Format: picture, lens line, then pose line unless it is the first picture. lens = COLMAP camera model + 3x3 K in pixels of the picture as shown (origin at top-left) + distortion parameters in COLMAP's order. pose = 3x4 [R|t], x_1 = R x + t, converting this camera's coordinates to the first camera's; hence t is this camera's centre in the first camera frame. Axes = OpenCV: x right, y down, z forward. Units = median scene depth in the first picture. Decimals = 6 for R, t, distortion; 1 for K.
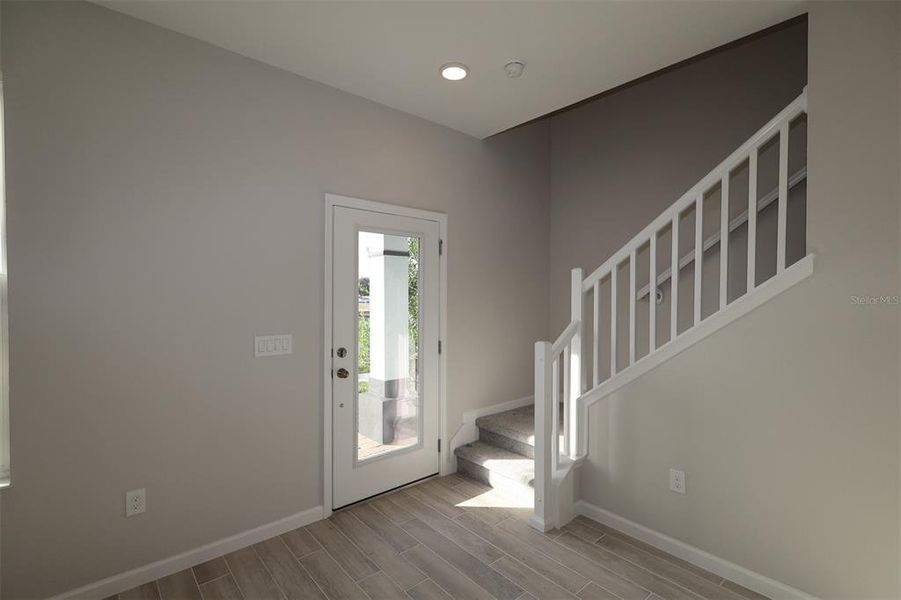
lens RADIAL K [[420.7, 0, 450.5], [0, 420.7, 300.0], [0, 0, 1]] dist [0.001340, 0.000046]
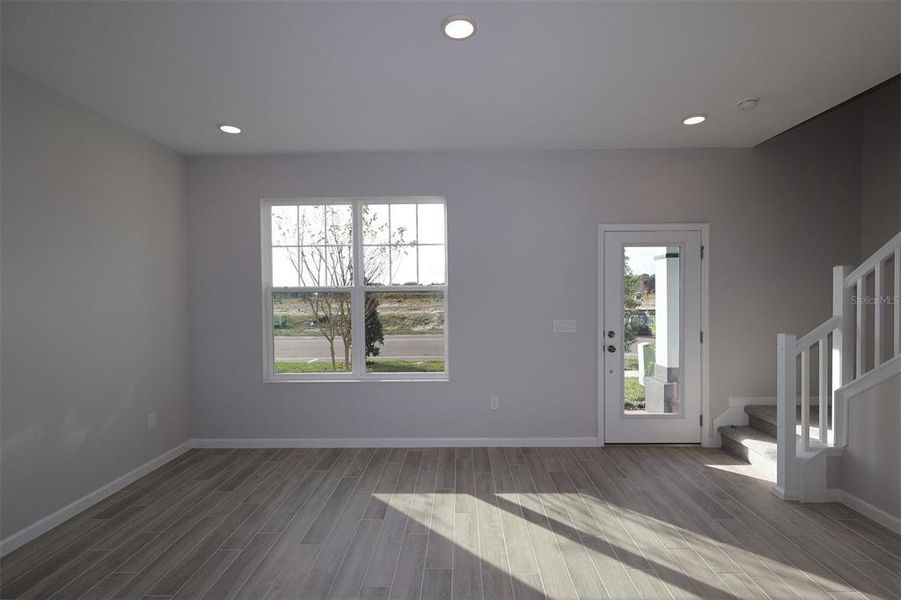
lens RADIAL K [[420.7, 0, 450.5], [0, 420.7, 300.0], [0, 0, 1]] dist [0.001340, 0.000046]
pose [[0.742415, 0.001102, -0.669940, 0.283538], [0.003336, 0.999980, 0.005341, -0.000046], [0.669932, -0.006200, 0.742396, -0.404999]]
